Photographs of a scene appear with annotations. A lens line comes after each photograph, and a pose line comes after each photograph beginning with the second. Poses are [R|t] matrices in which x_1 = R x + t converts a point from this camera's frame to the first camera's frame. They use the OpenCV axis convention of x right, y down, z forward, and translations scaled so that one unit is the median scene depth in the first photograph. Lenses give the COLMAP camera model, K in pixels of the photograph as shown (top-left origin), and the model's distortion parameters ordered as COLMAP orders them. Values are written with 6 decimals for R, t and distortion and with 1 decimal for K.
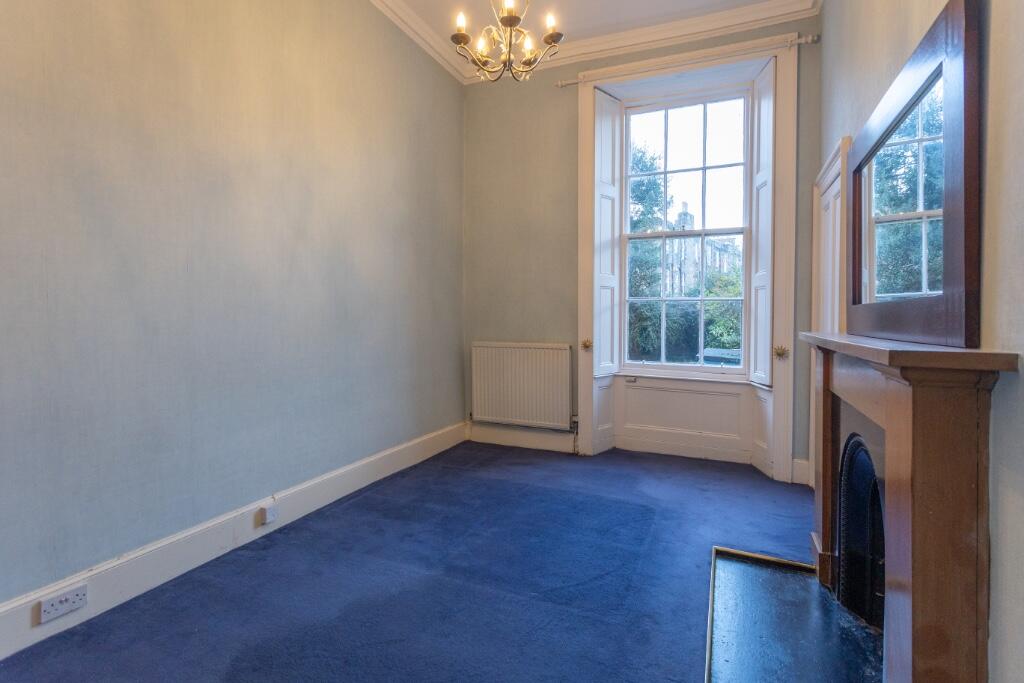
lens RADIAL K [[491.1, 0, 514.5], [0, 491.1, 334.7], [0, 0, 1]] dist [0.000860, 0.000209]
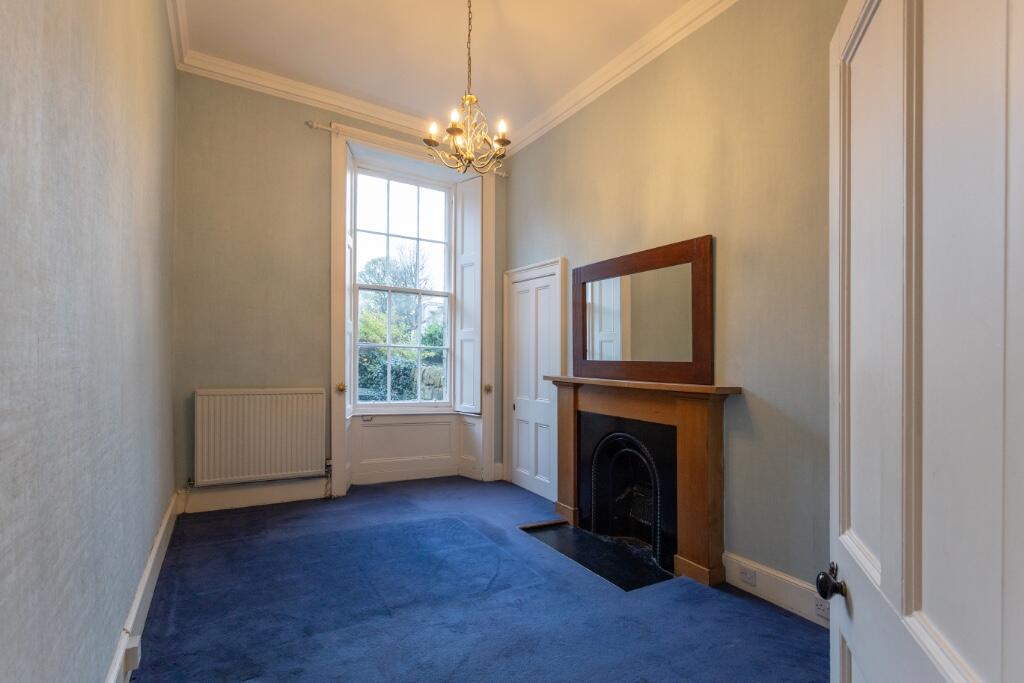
lens RADIAL K [[493.0, 0, 513.5], [0, 493.0, 358.3], [0, 0, 1]] dist [-0.001145, 0.000065]
pose [[0.584522, 0.010418, 0.811311, -0.477257], [0.007182, 0.999812, -0.018013, -0.020676], [-0.811346, 0.016356, 0.584337, 0.102914]]
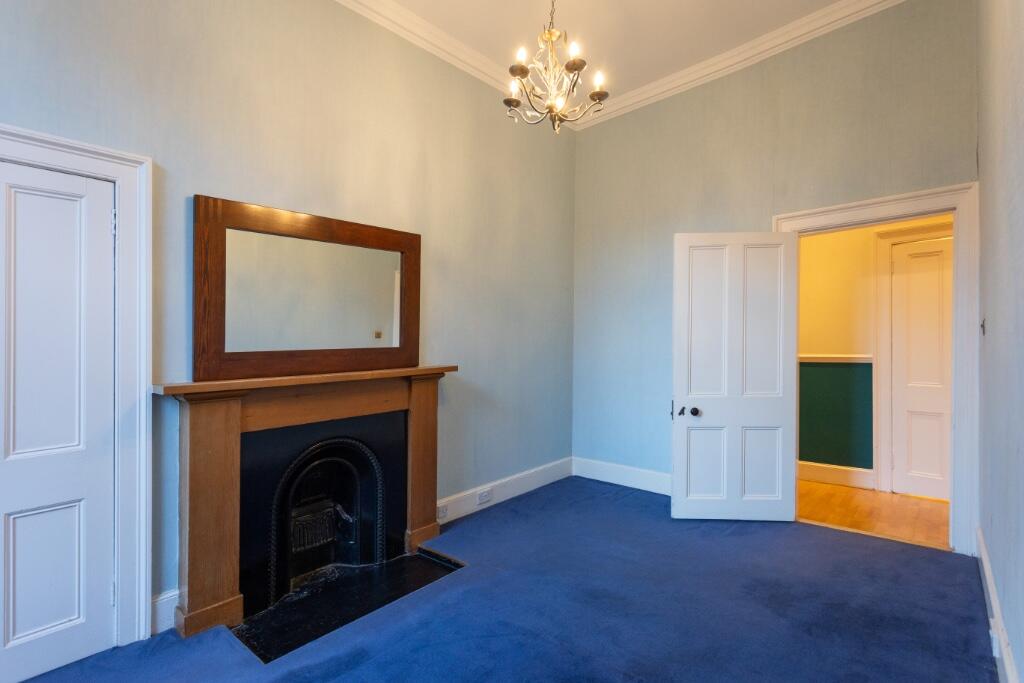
lens RADIAL K [[491.1, 0, 514.5], [0, 491.1, 334.7], [0, 0, 1]] dist [0.000860, 0.000209]
pose [[-0.954198, 0.009005, 0.299041, -0.125384], [0.017949, 0.999469, 0.027176, -0.064231], [-0.298638, 0.031299, -0.953853, 1.004642]]
